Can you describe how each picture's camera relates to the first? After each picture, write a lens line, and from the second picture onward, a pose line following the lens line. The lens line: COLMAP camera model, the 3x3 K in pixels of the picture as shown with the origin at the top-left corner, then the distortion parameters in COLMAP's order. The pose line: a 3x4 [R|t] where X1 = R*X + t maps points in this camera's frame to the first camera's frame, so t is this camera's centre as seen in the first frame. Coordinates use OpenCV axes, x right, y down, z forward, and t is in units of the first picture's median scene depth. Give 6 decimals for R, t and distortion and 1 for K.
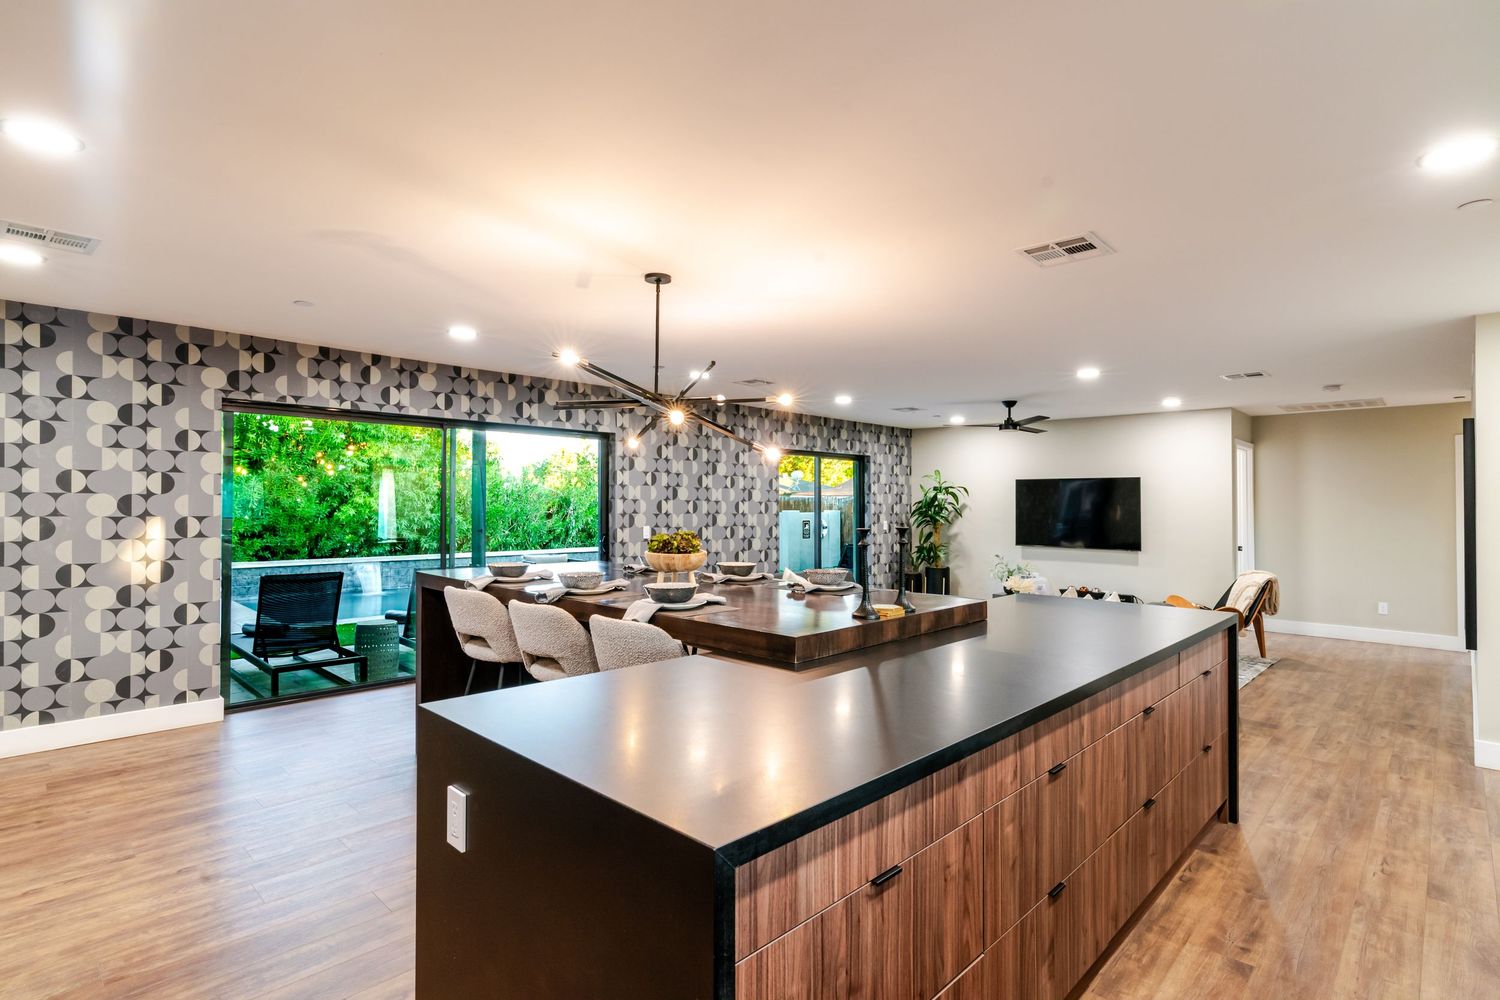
lens RADIAL K [[741.4, 0, 756.4], [0, 741.4, 502.9], [0, 0, 1]] dist [-0.017806, 0.007017]
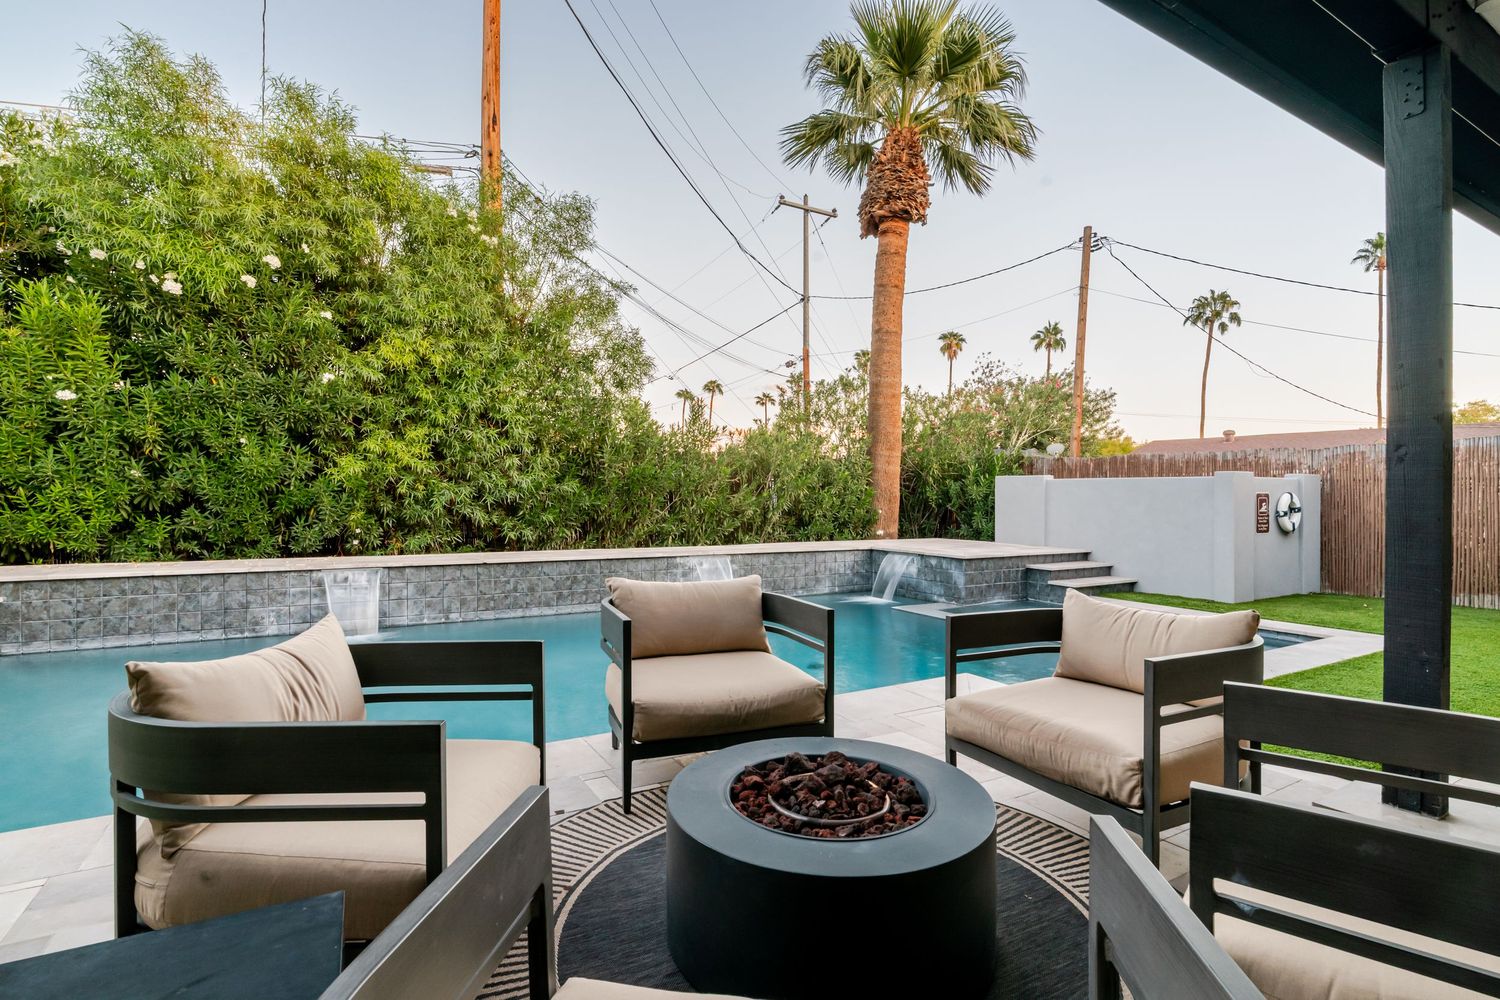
lens RADIAL K [[723.4, 0, 755.2], [0, 723.4, 500.4], [0, 0, 1]] dist [-0.016112, 0.005920]
pose [[0.965354, 0.004054, -0.260911, -0.147303], [-0.002112, 0.999968, 0.007726, 0.030234], [0.260933, -0.006907, 0.965332, 0.578983]]
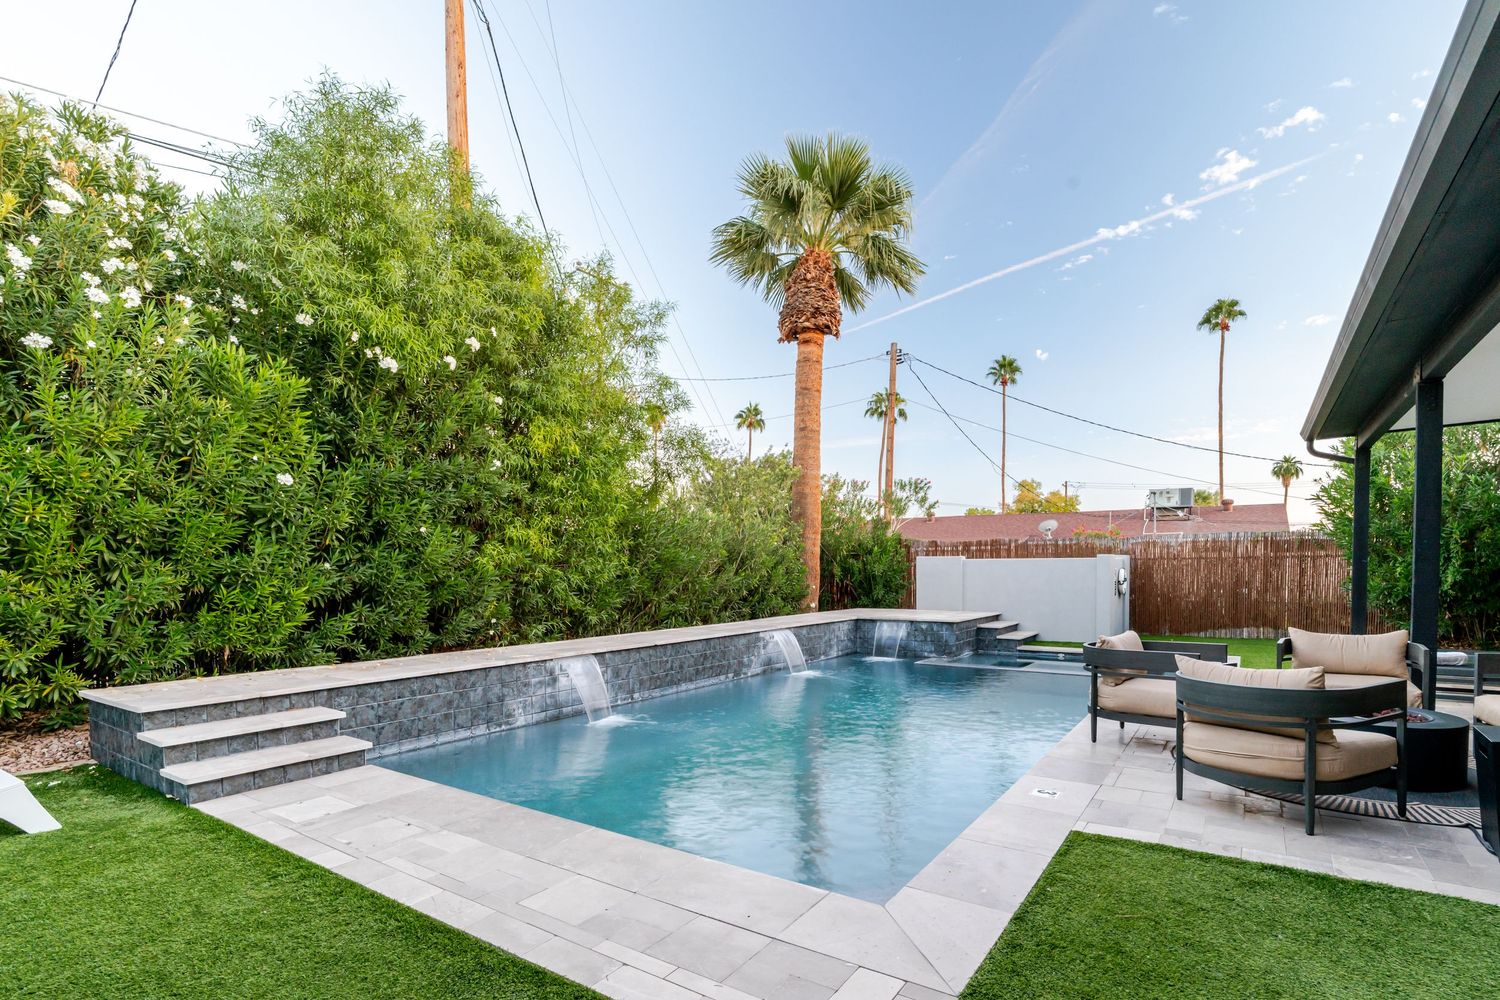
lens RADIAL K [[757.7, 0, 751.3], [0, 757.7, 595.6], [0, 0, 1]] dist [-0.006229, 0.000147]
pose [[0.982429, -0.017454, 0.185817, -0.472991], [0.010143, 0.999139, 0.040224, 0.019791], [-0.186359, -0.037632, 0.981761, 0.453032]]
